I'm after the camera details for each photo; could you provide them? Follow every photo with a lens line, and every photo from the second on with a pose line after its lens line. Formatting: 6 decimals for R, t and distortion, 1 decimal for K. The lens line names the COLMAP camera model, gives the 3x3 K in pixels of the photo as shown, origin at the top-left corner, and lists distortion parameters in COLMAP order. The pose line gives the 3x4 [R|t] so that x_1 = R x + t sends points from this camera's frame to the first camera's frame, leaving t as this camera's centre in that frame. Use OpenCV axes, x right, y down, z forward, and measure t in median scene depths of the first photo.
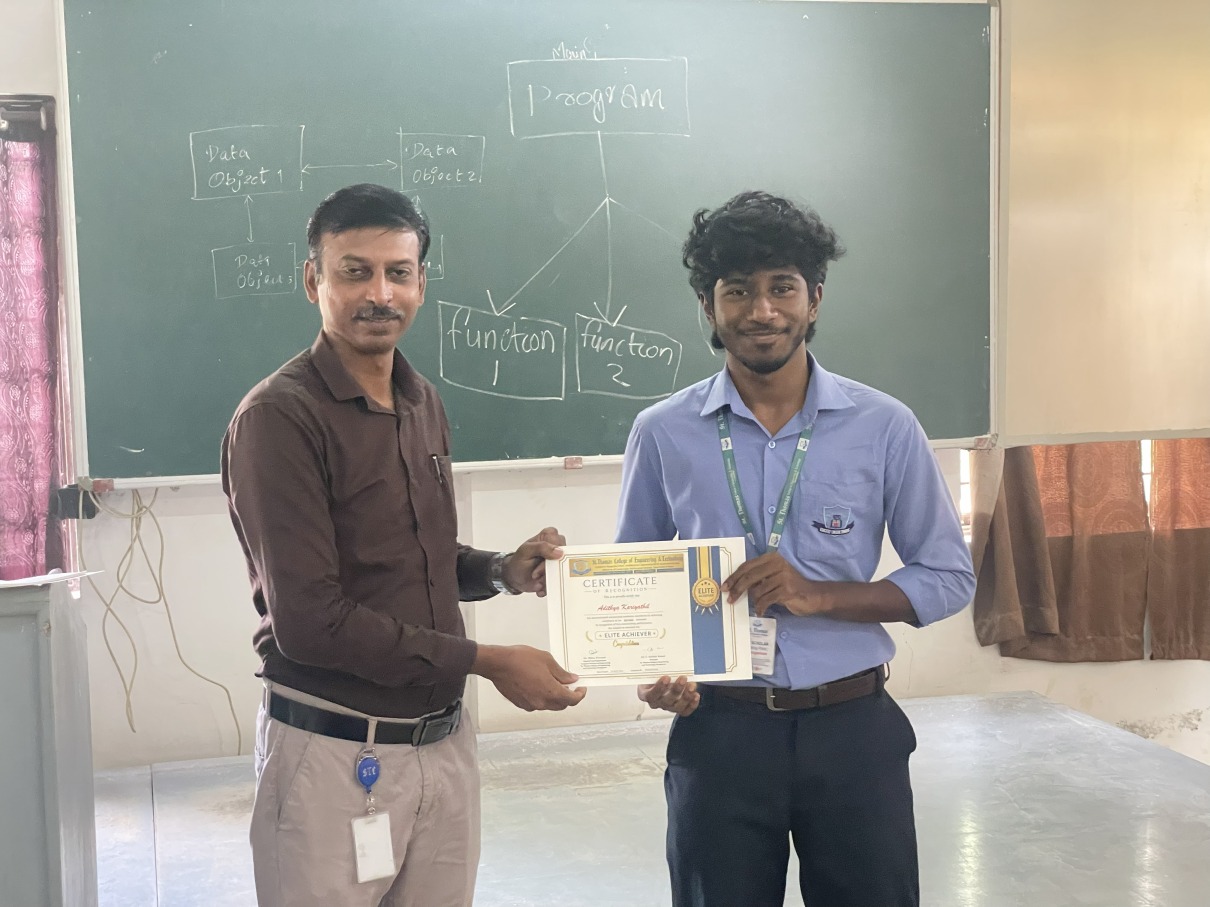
lens RADIAL K [[1821.3, 0, 629.5], [0, 1821.3, 452.6], [0, 0, 1]] dist [0.079539, 0.000000]
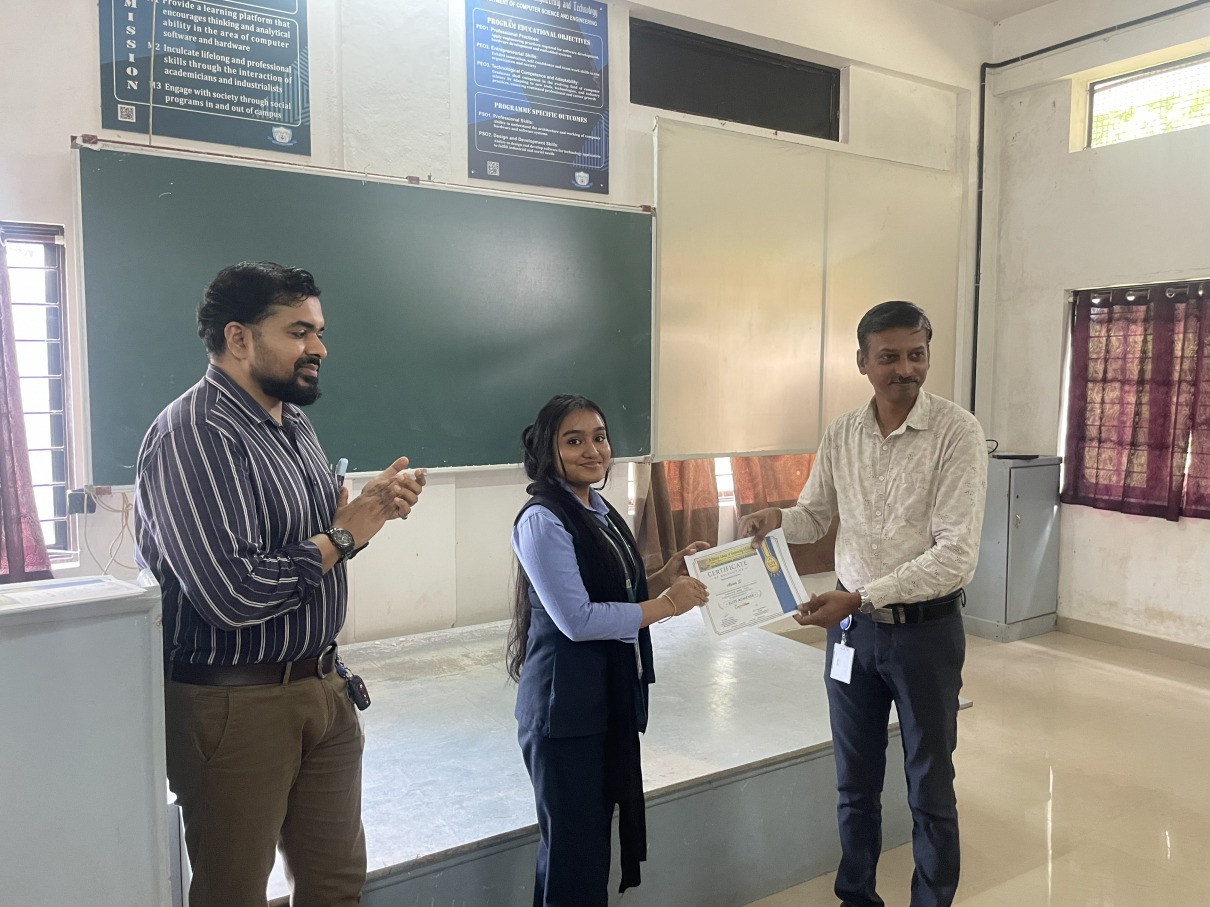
lens RADIAL K [[919.6, 0, 609.7], [0, 919.6, 443.0], [0, 0, 1]] dist [0.079007, -0.114455]
pose [[0.957360, 0.003010, 0.288880, -0.109274], [0.002543, 0.999819, -0.018845, -0.004995], [-0.288885, 0.018776, 0.957180, 0.162256]]
